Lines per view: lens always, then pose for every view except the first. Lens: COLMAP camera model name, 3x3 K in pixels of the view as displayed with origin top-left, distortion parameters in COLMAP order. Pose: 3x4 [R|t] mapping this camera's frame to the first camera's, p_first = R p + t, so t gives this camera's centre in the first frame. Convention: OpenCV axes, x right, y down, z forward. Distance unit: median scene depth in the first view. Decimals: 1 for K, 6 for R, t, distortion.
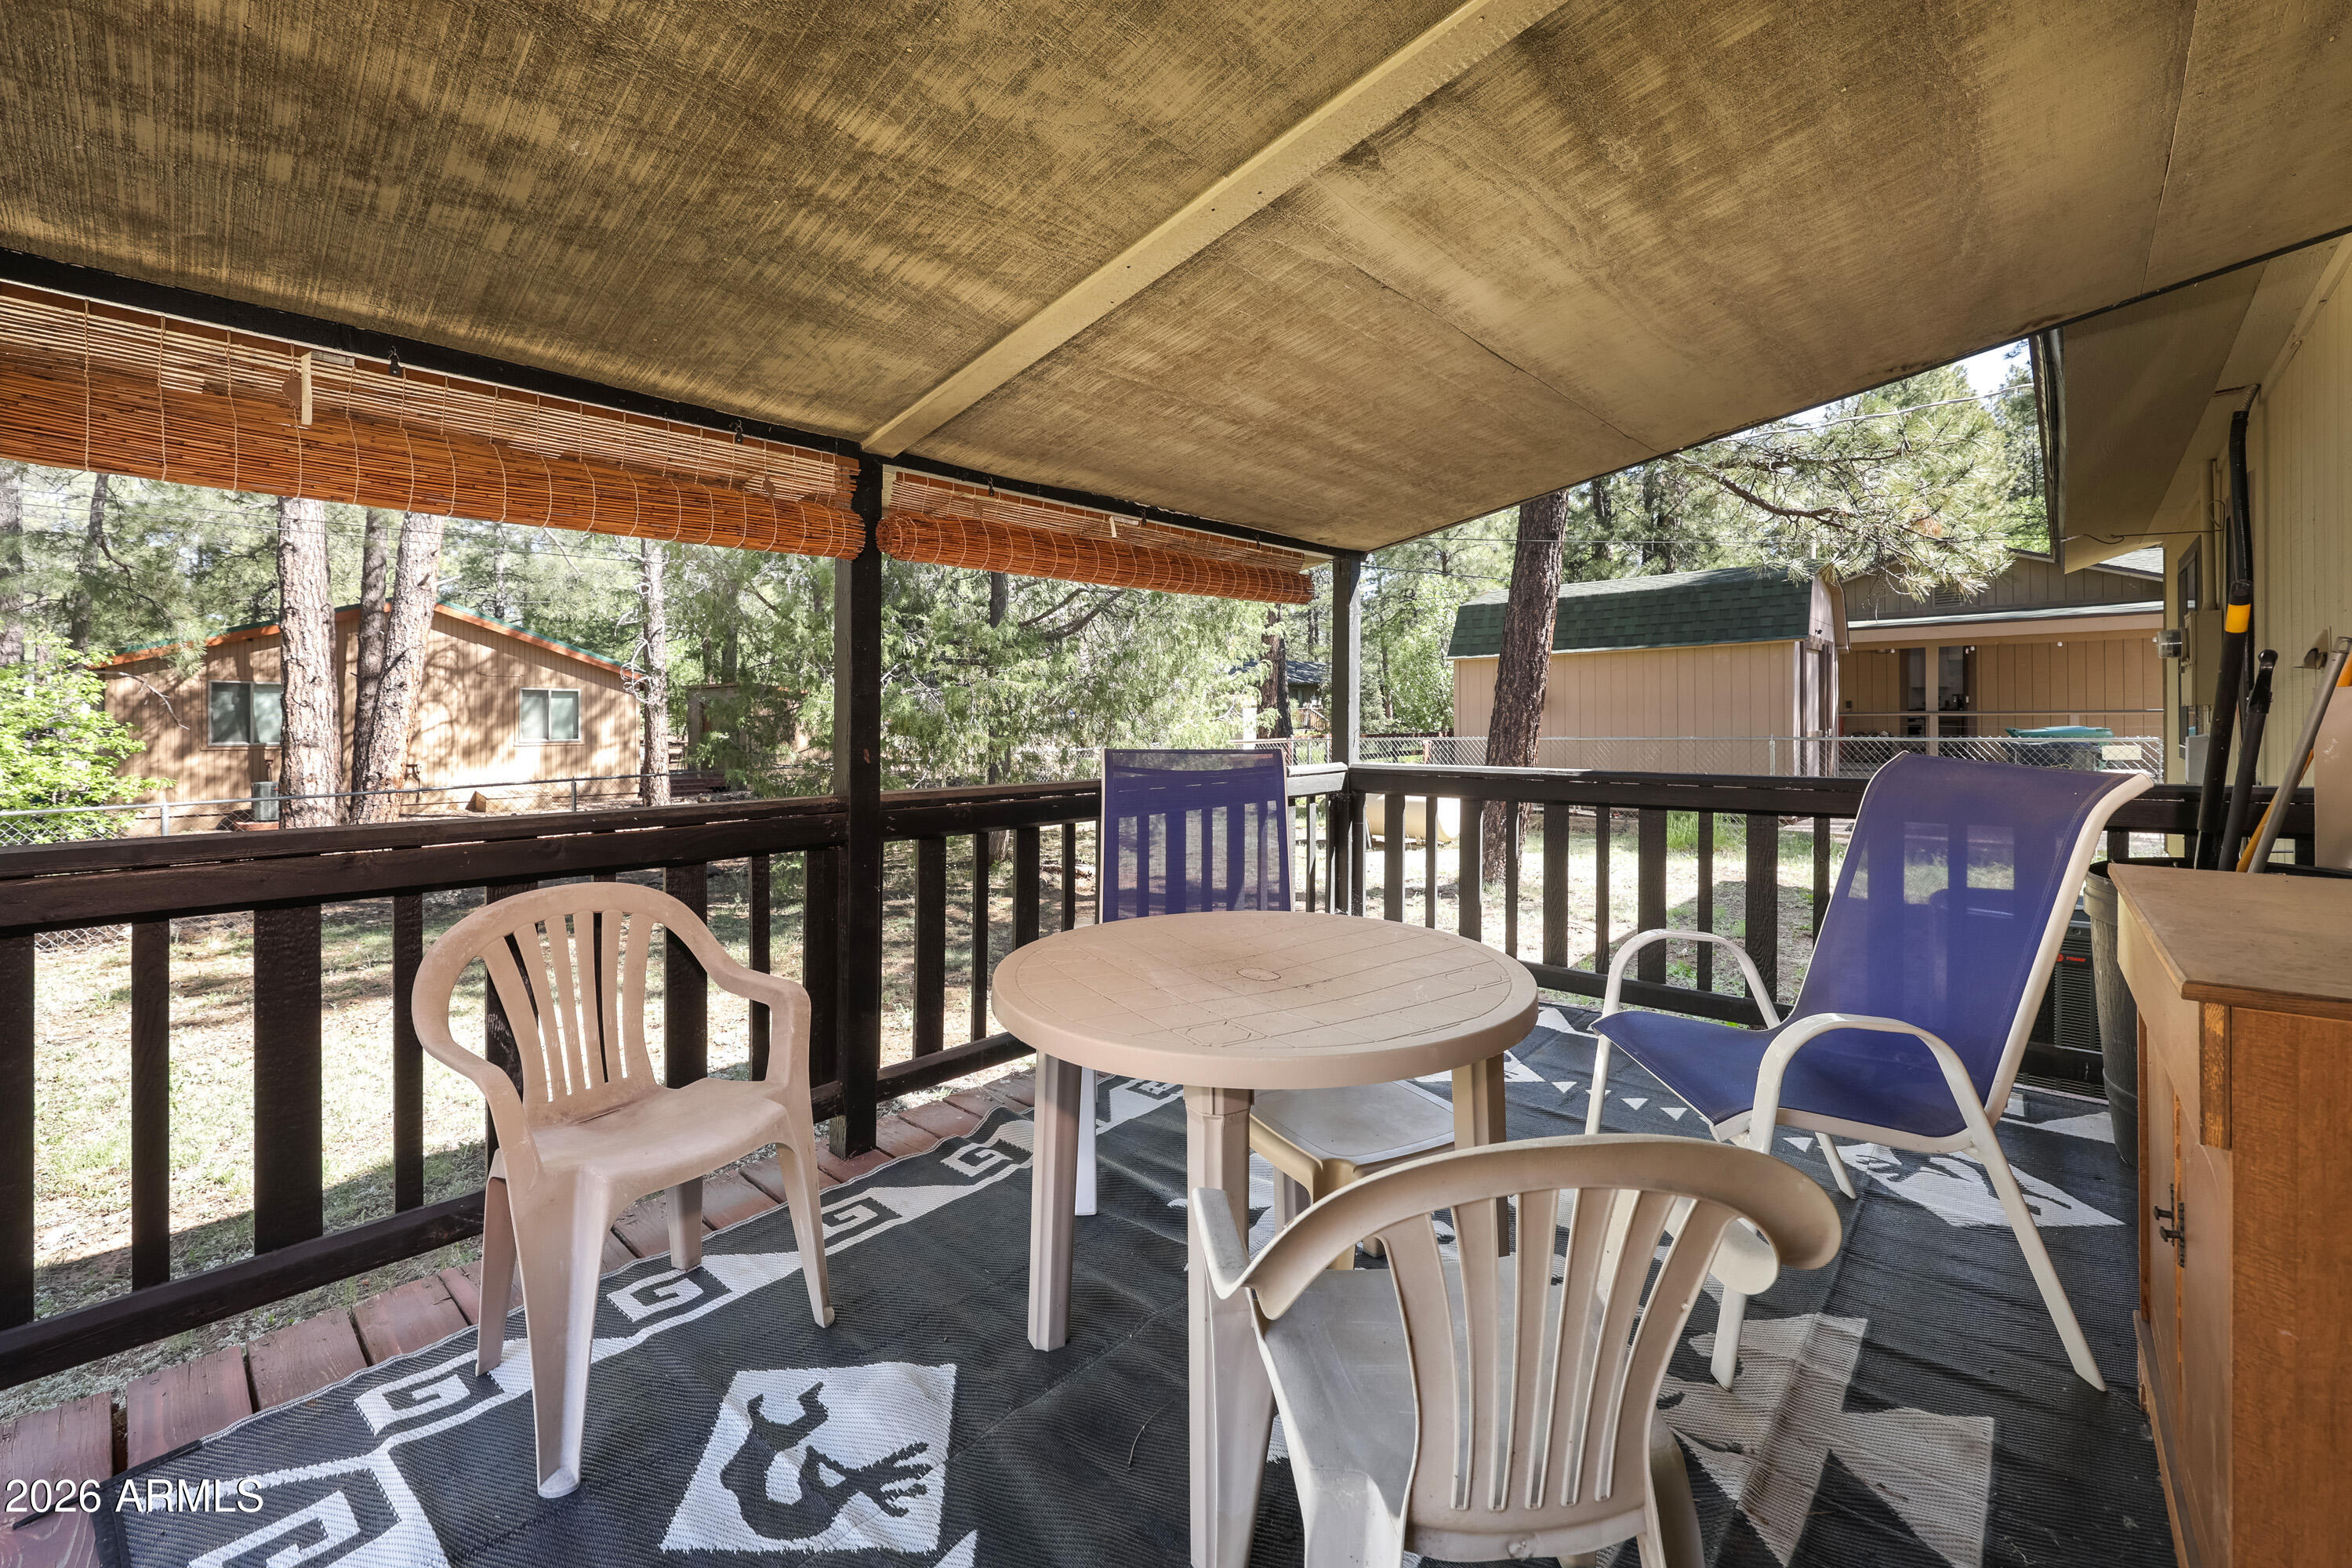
lens RADIAL K [[979.0, 0, 1181.2], [0, 979.0, 718.8], [0, 0, 1]] dist [-0.001727, -0.000384]
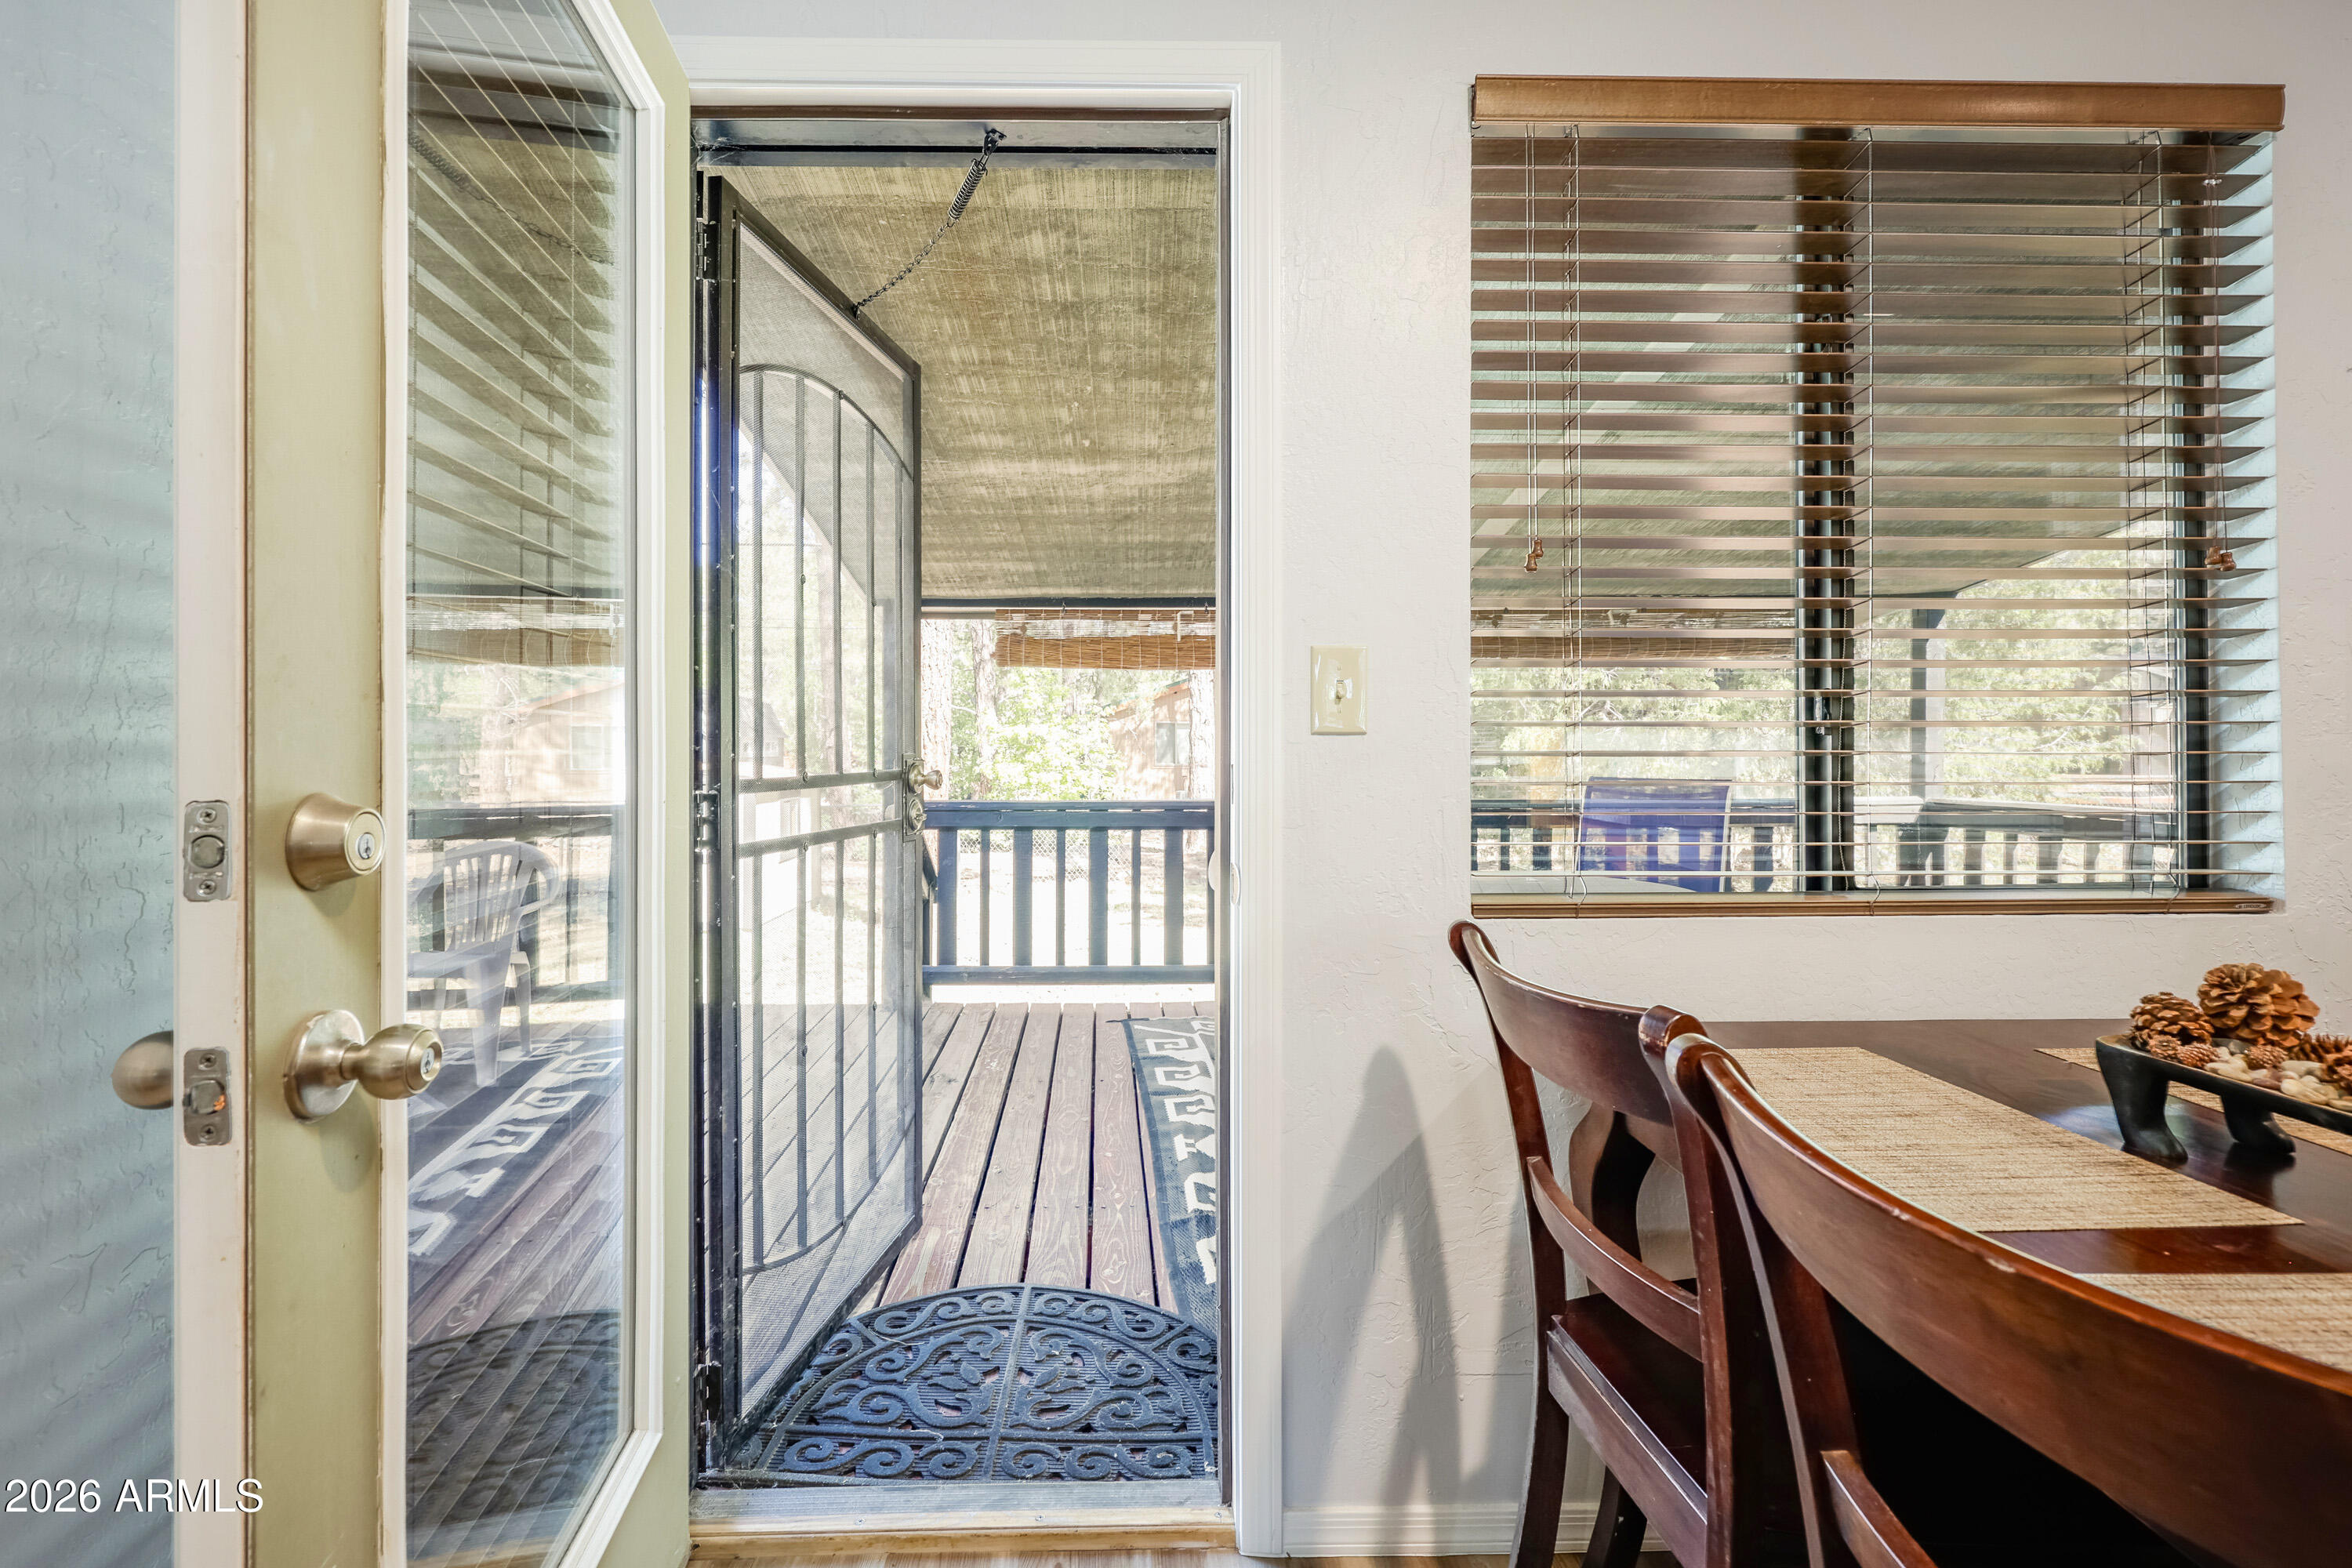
lens RADIAL K [[1002.7, 0, 1188.6], [0, 1002.7, 740.6], [0, 0, 1]] dist [-0.001282, -0.000198]
pose [[0.731791, -0.001545, -0.681527, 0.320431], [-0.001182, 0.999993, -0.003536, -0.010246], [0.681528, 0.003393, 0.731784, -0.316964]]
